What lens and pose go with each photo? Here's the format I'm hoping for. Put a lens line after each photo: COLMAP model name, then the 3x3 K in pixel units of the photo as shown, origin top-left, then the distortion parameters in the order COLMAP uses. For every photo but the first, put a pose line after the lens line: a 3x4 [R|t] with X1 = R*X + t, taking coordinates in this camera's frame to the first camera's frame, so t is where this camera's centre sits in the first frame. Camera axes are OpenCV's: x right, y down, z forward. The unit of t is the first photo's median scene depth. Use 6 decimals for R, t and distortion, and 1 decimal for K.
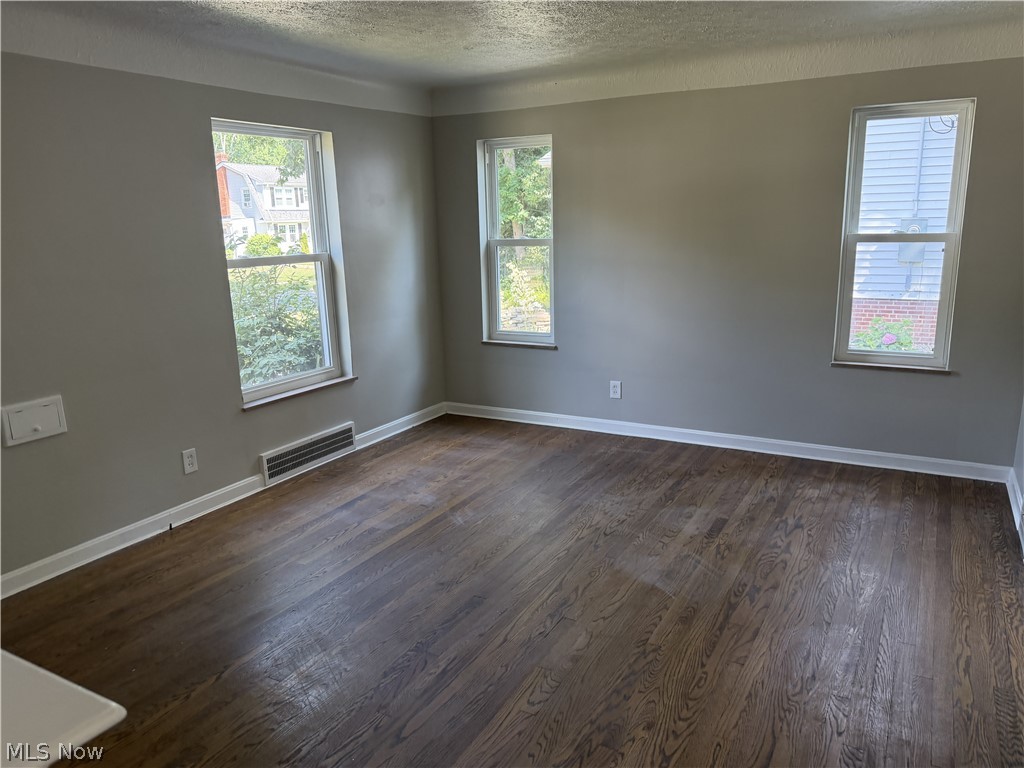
lens RADIAL K [[764.1, 0, 509.3], [0, 764.1, 381.0], [0, 0, 1]] dist [0.054723, -0.031671]
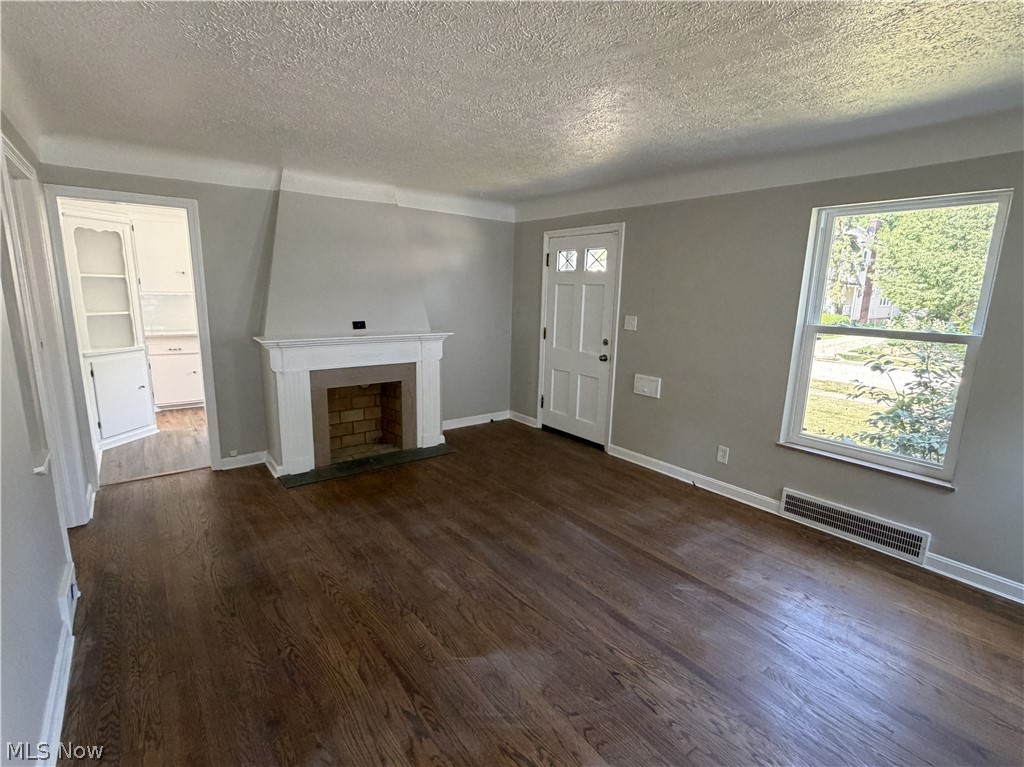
lens RADIAL K [[479.9, 0, 504.6], [0, 479.9, 380.4], [0, 0, 1]] dist [0.003354, -0.000645]
pose [[-0.395217, 0.189747, -0.898777, 0.490012], [-0.207652, 0.934651, 0.288631, -0.185725], [0.894809, 0.300705, -0.329989, 0.818997]]
